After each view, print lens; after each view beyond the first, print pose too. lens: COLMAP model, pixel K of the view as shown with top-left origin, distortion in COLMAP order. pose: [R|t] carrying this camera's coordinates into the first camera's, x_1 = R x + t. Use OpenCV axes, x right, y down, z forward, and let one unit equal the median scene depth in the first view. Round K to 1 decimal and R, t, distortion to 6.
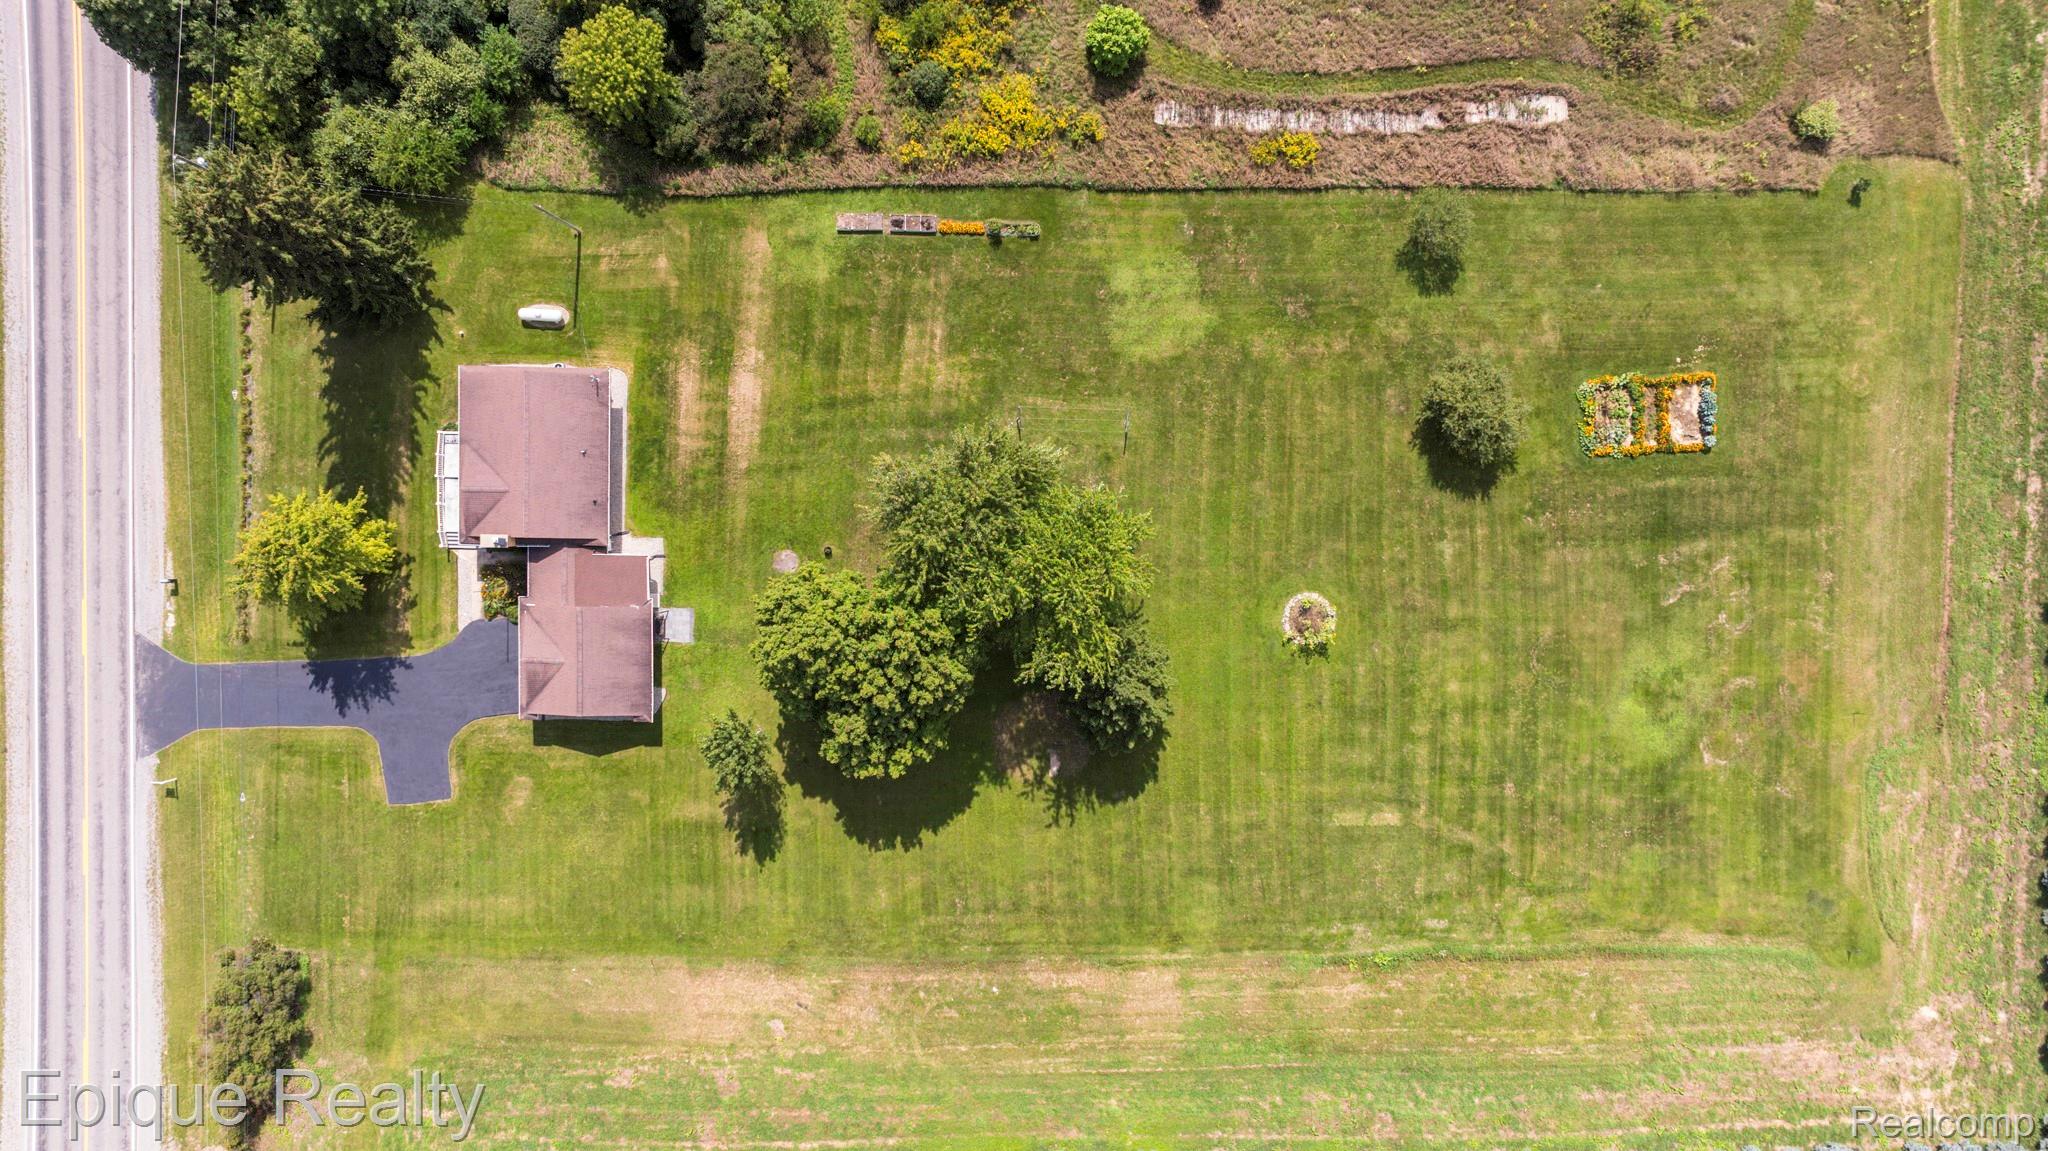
lens RADIAL K [[1435.1, 0, 1024.0], [0, 1435.1, 575.5], [0, 0, 1]] dist [-0.015954, 0.000105]
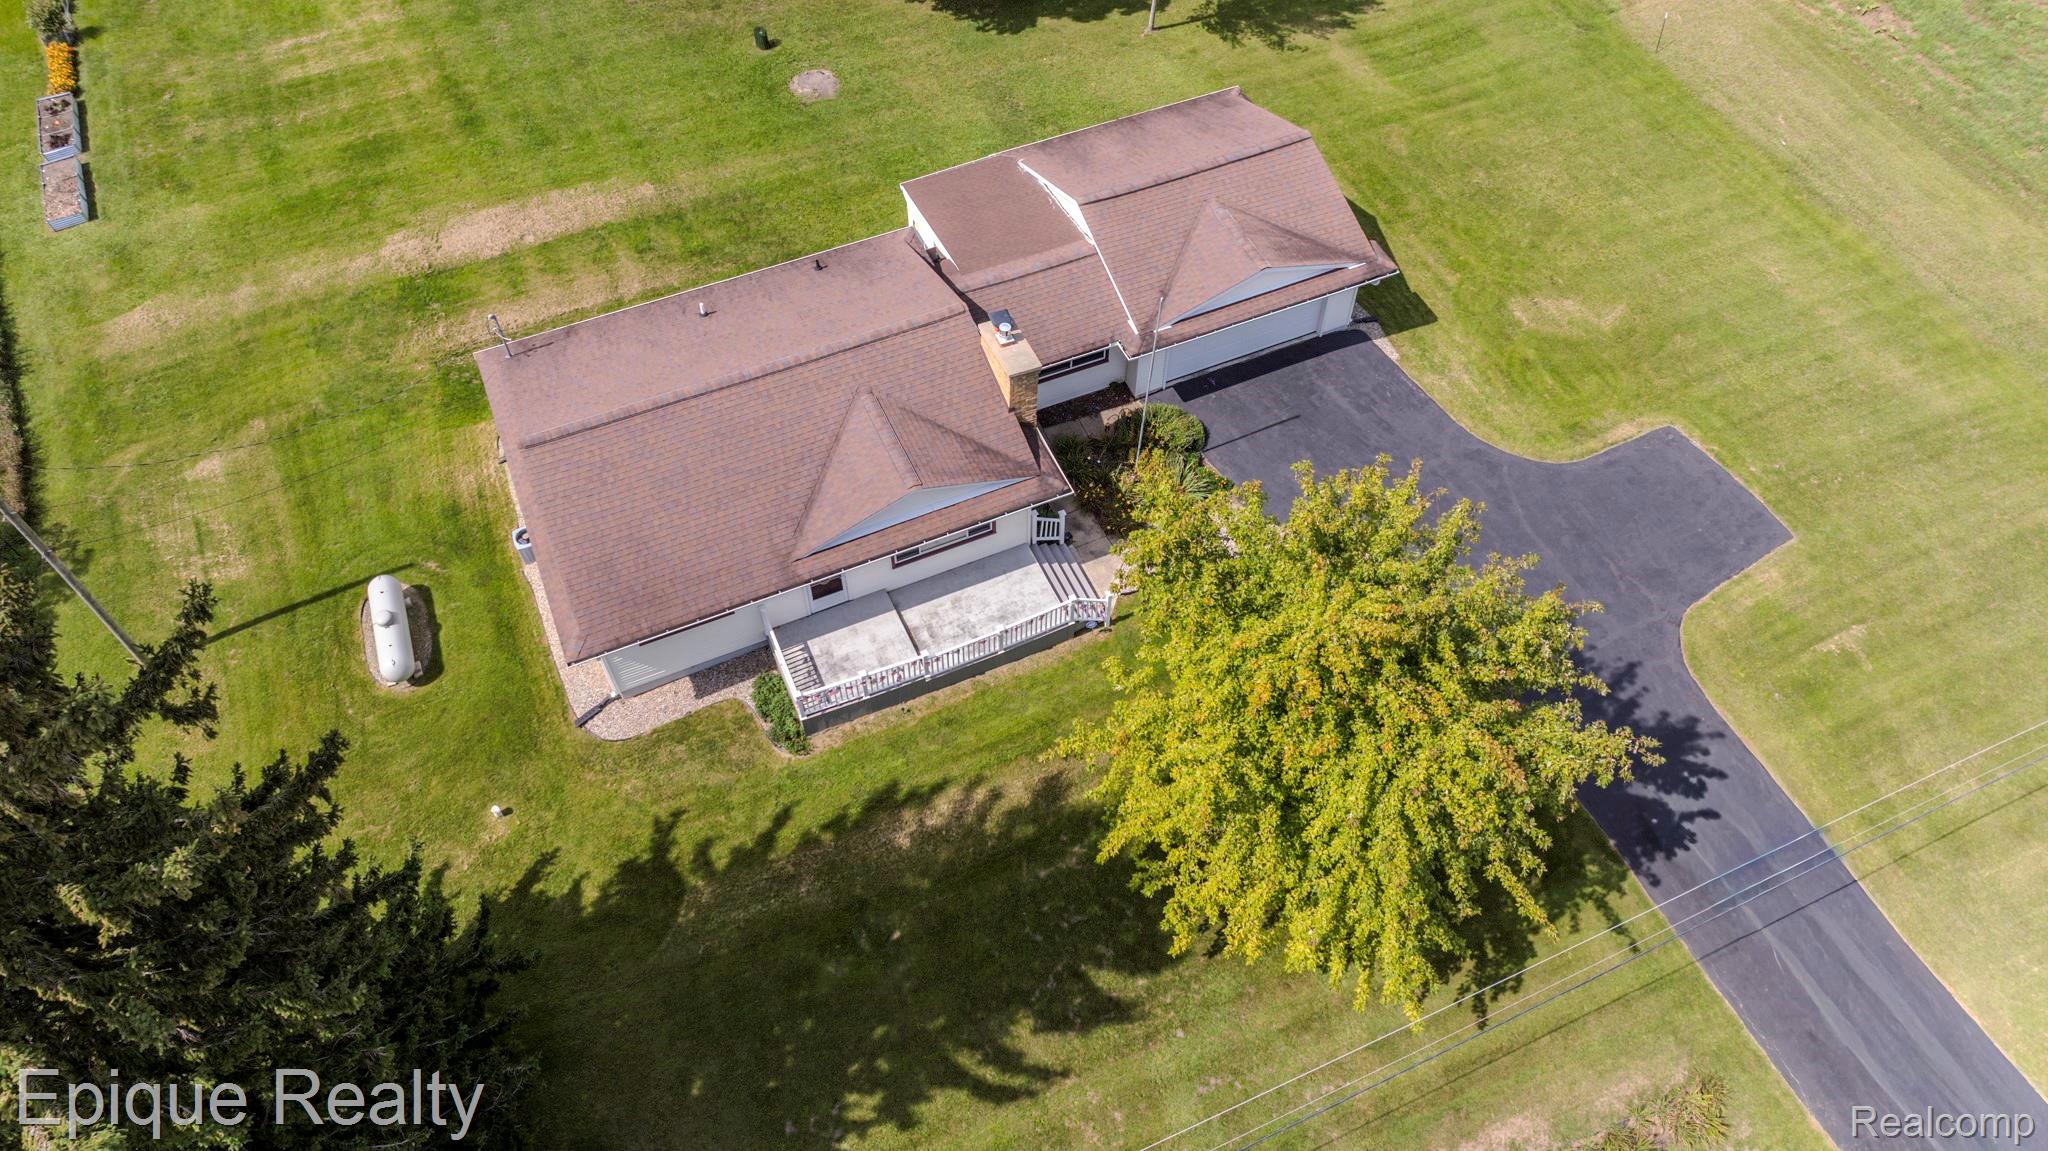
lens RADIAL K [[1448.2, 0, 980.8], [0, 1448.2, 577.2], [0, 0, 1]] dist [-0.065189, 0.094152]
pose [[-0.411552, -0.731481, 0.543655, -0.572217], [0.911184, -0.342794, 0.228550, -0.125857], [0.019182, 0.589430, 0.807591, 0.706058]]
